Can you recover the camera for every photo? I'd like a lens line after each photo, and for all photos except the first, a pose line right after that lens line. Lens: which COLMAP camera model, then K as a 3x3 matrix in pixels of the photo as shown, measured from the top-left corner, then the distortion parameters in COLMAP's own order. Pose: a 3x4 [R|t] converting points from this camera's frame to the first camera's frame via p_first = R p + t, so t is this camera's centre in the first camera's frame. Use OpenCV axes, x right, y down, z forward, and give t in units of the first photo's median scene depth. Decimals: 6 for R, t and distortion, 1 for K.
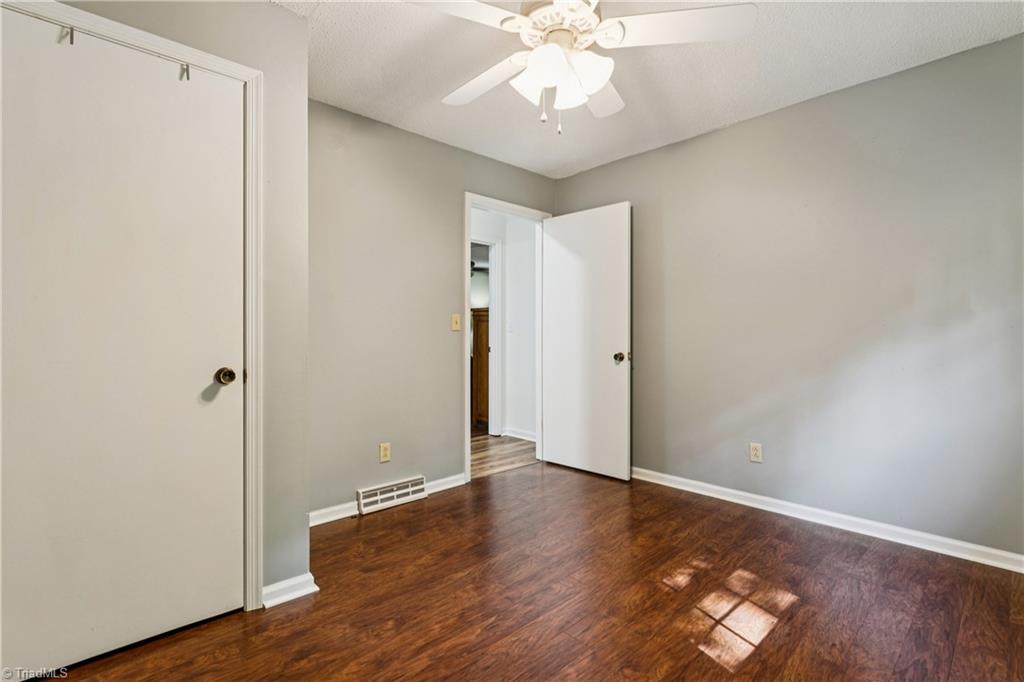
lens RADIAL K [[479.6, 0, 512.2], [0, 479.6, 339.2], [0, 0, 1]] dist [-0.002642, 0.000114]
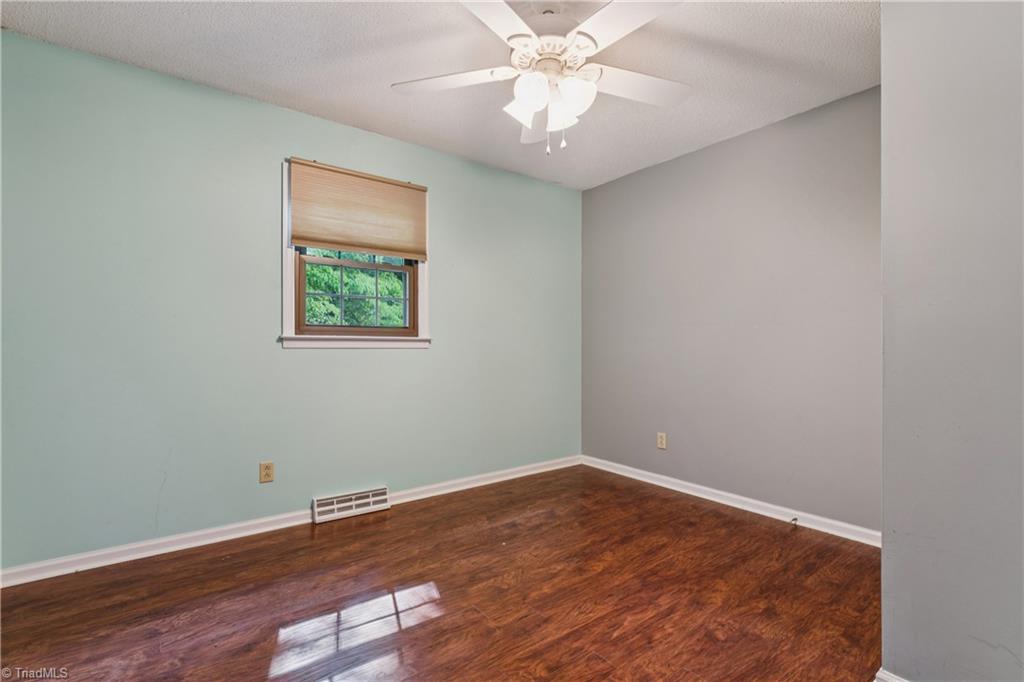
lens RADIAL K [[479.6, 0, 511.7], [0, 479.6, 340.8], [0, 0, 1]] dist [-0.002642, 0.000114]
pose [[-0.994394, 0.000100, 0.105741, 0.067408], [0.000469, 0.999994, 0.003469, -0.014029], [-0.105740, 0.003499, -0.994388, 2.045913]]
